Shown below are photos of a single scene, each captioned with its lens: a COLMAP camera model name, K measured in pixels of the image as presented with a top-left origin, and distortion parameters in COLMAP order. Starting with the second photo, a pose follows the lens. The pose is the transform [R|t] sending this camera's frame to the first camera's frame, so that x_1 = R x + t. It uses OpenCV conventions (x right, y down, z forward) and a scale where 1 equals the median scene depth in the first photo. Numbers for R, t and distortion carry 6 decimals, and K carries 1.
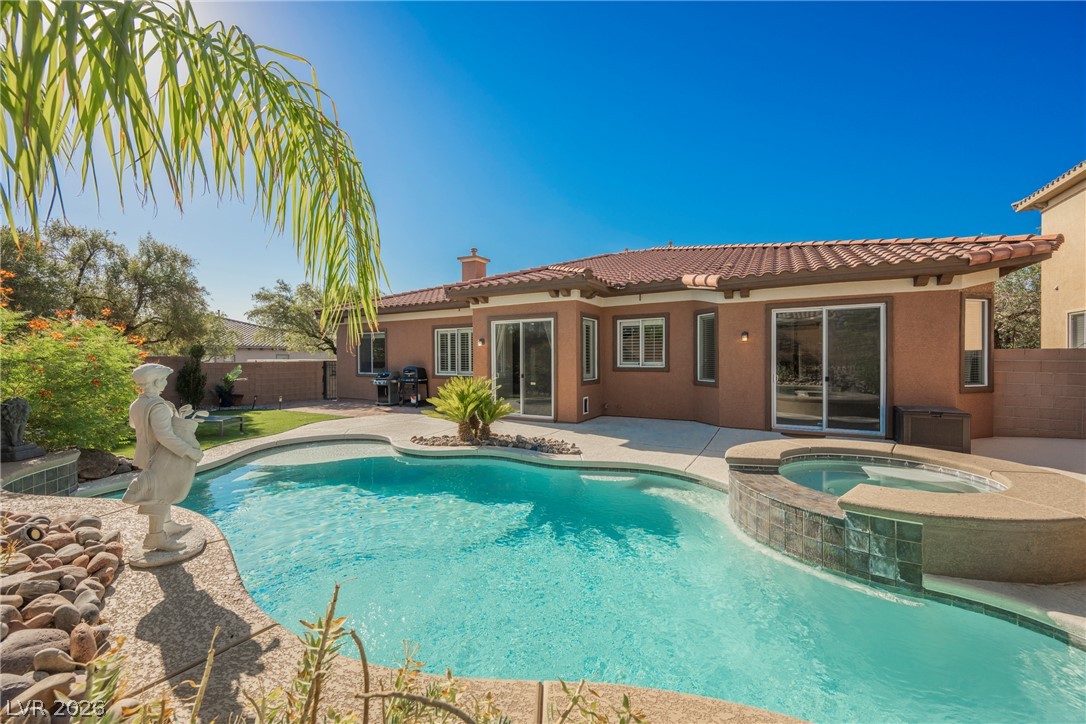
lens RADIAL K [[420.9, 0, 543.9], [0, 420.9, 362.1], [0, 0, 1]] dist [-0.009598, -0.000378]
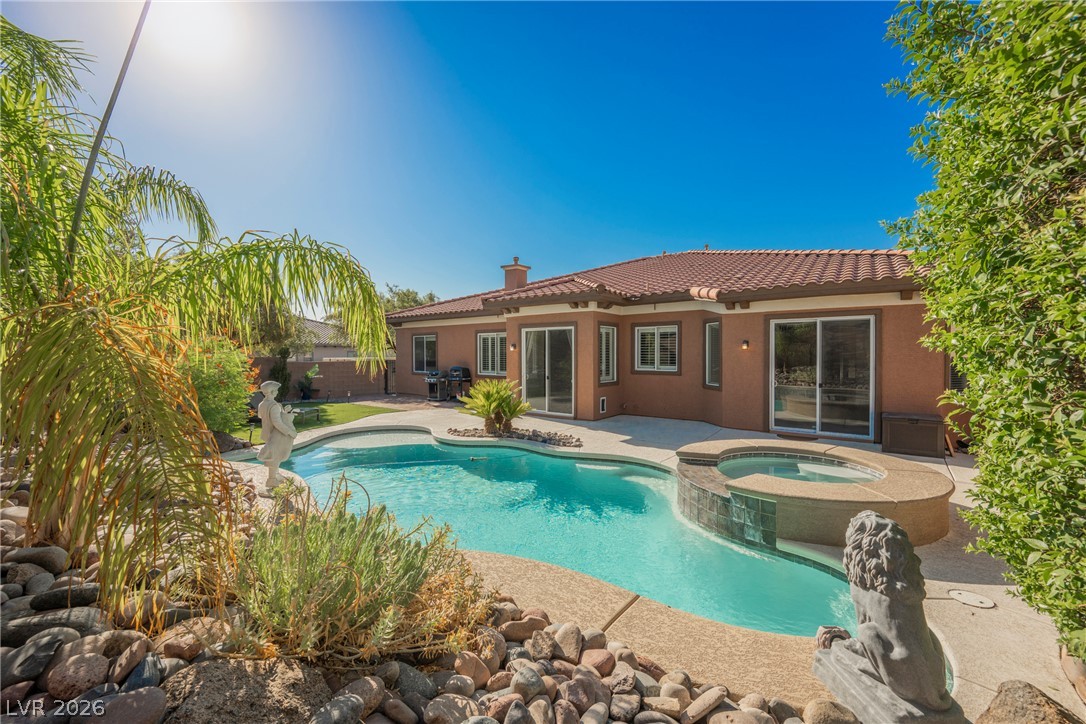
lens RADIAL K [[420.9, 0, 542.1], [0, 420.9, 360.7], [0, 0, 1]] dist [-0.009598, -0.000378]
pose [[0.990773, 0.005749, -0.135413, 0.118858], [-0.004759, 0.999960, 0.007637, -0.028428], [0.135452, -0.006923, 0.990760, -0.163697]]
